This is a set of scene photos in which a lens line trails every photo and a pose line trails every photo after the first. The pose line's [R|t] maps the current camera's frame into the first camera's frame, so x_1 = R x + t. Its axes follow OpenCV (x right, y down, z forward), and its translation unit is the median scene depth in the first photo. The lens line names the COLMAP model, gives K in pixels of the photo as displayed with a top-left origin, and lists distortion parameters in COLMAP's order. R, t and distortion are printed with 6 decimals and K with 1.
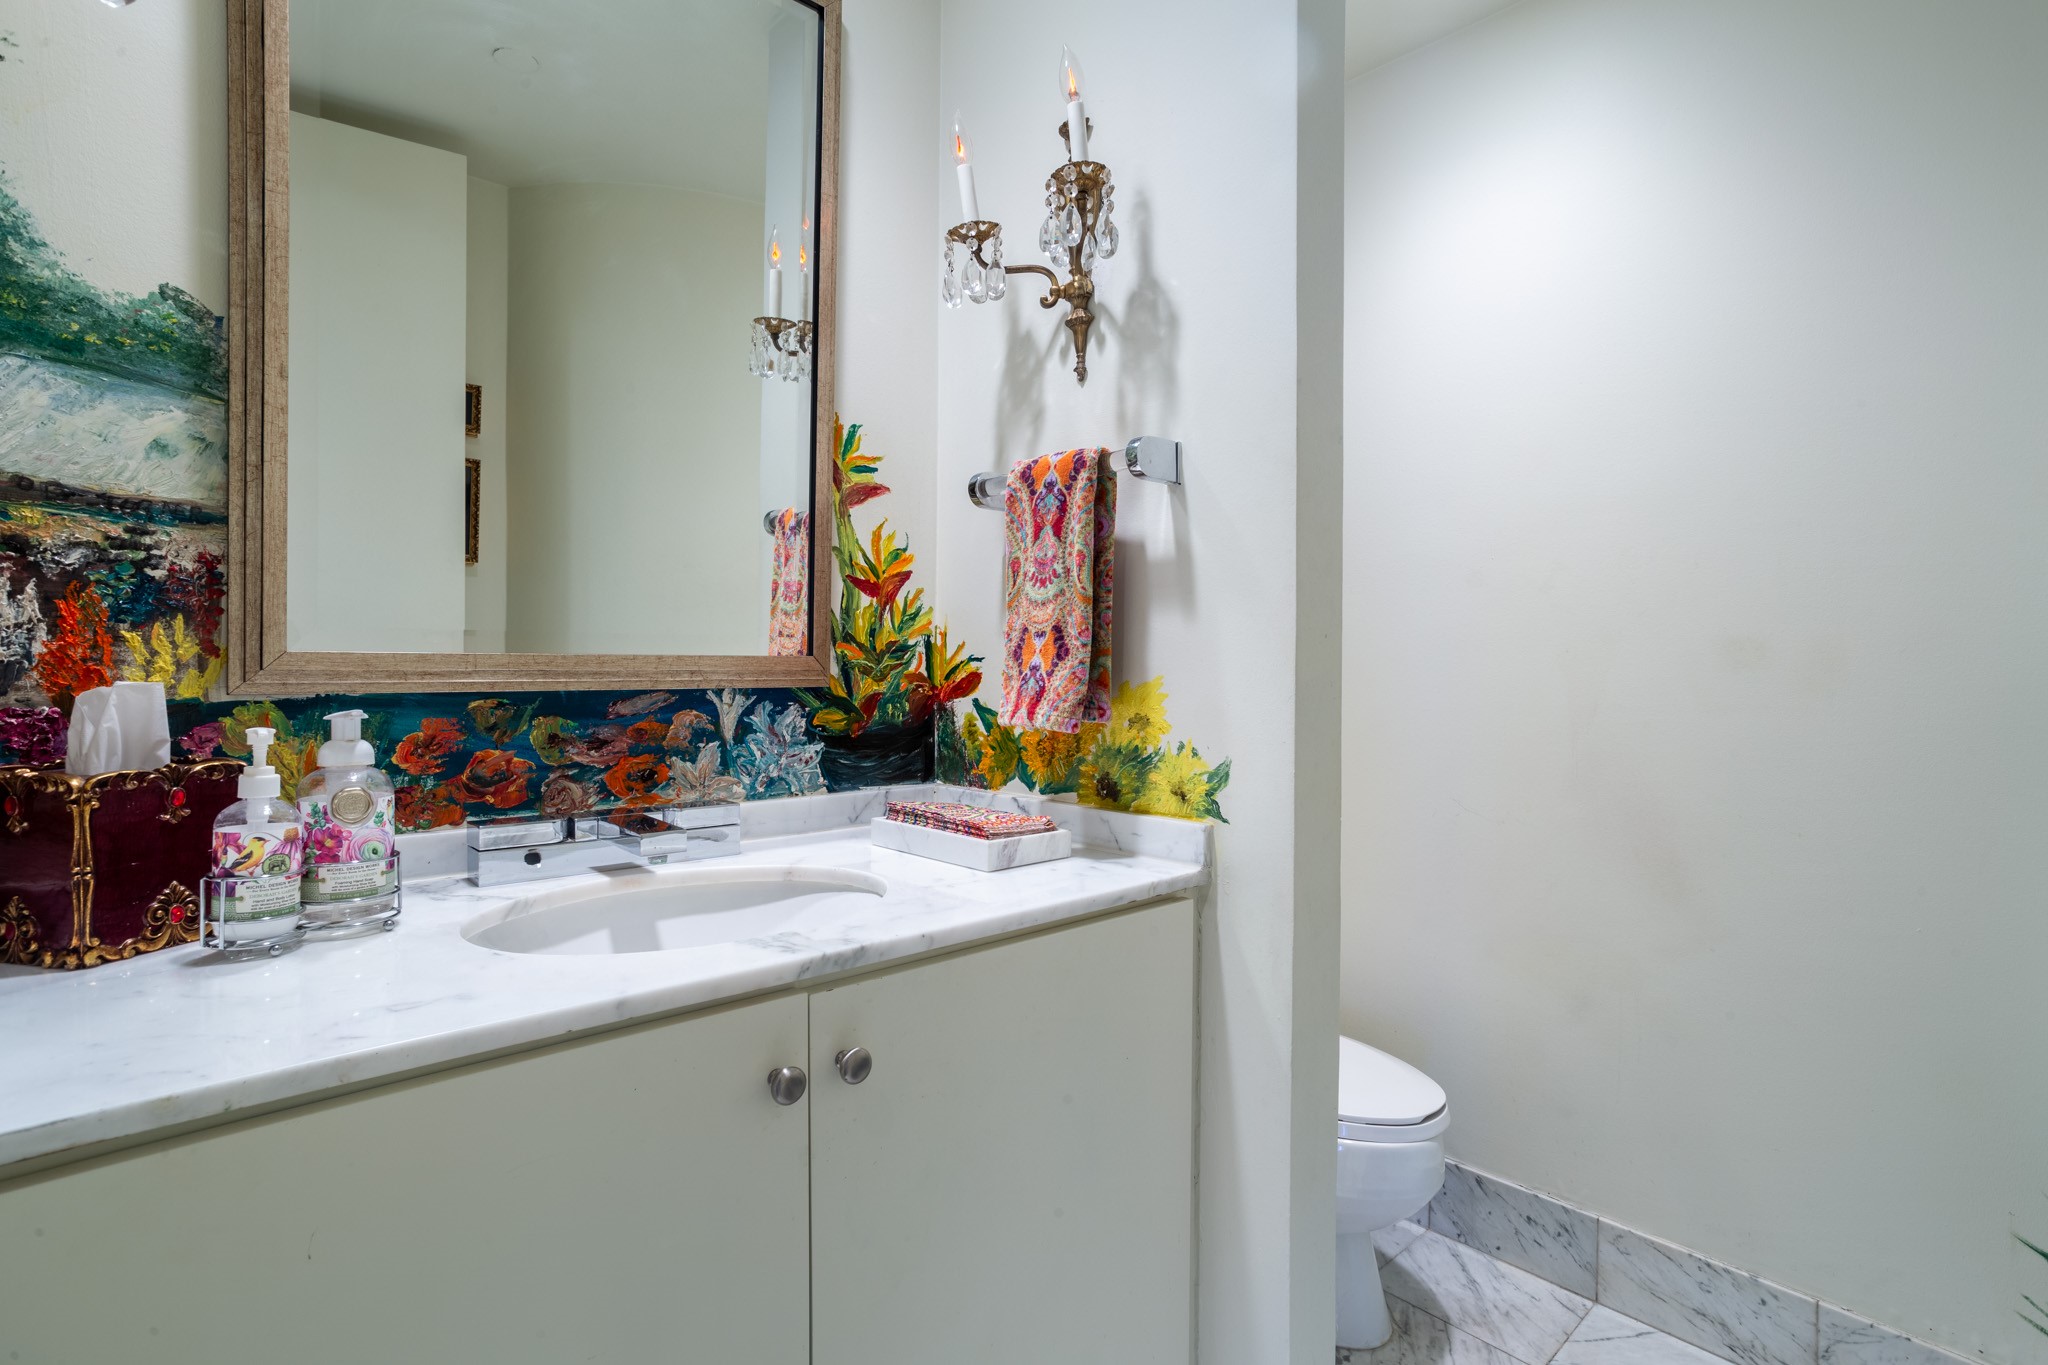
lens RADIAL K [[1001.6, 0, 1024.8], [0, 1001.6, 669.6], [0, 0, 1]] dist [-0.047299, 0.028657]
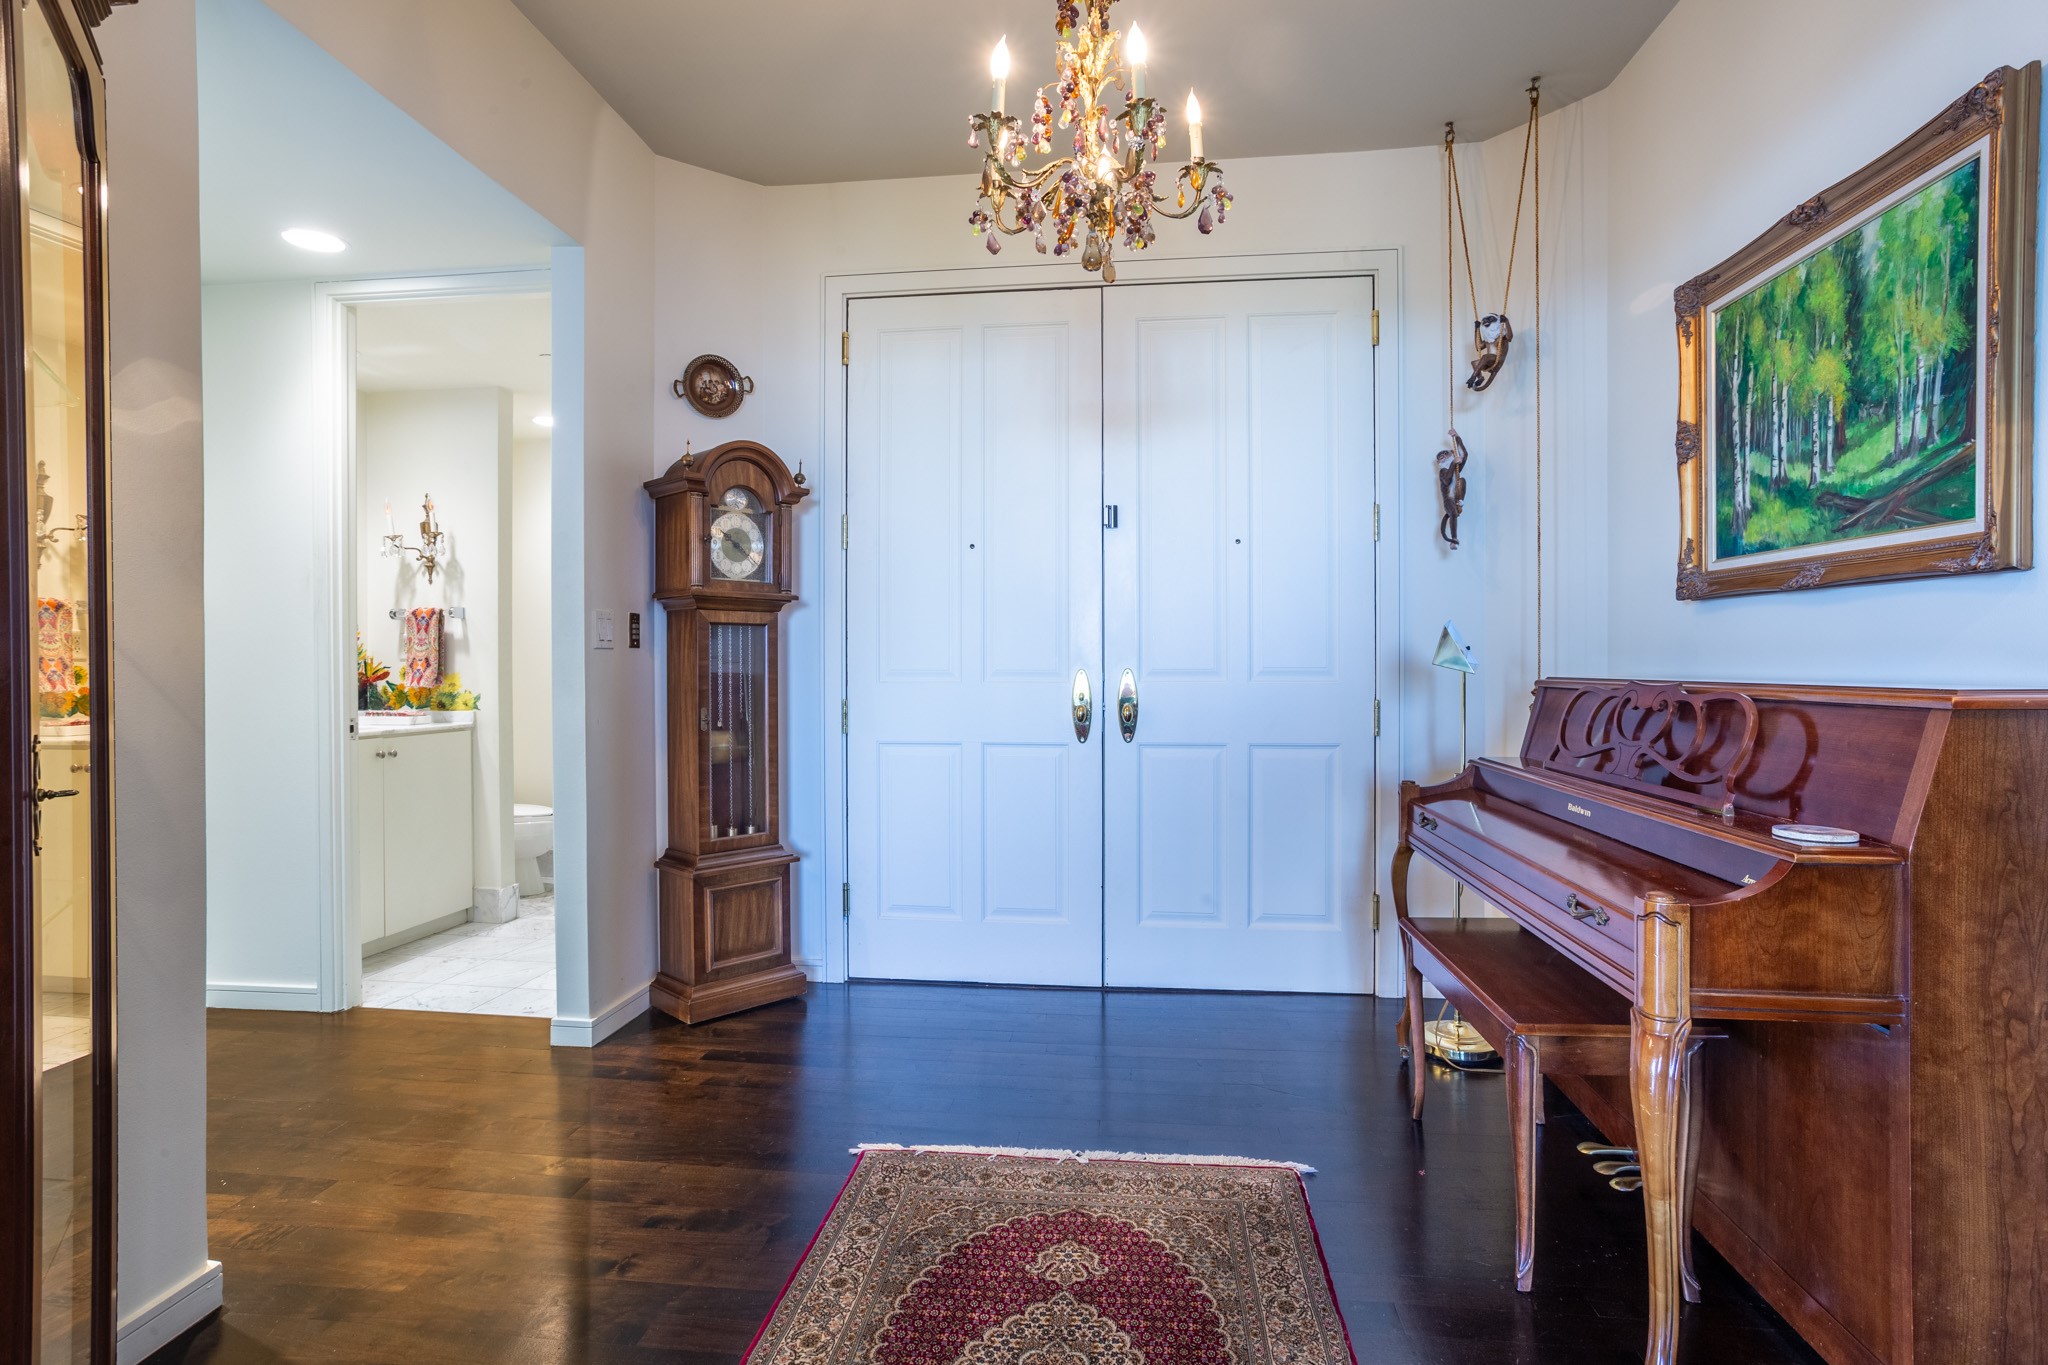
lens RADIAL K [[1001.6, 0, 1023.7], [0, 1001.6, 667.4], [0, 0, 1]] dist [-0.047299, 0.028657]
pose [[0.759924, -0.009043, 0.649949, -0.615217], [0.014462, 0.999891, -0.002997, 0.030526], [-0.649851, 0.011676, 0.759972, -2.939764]]
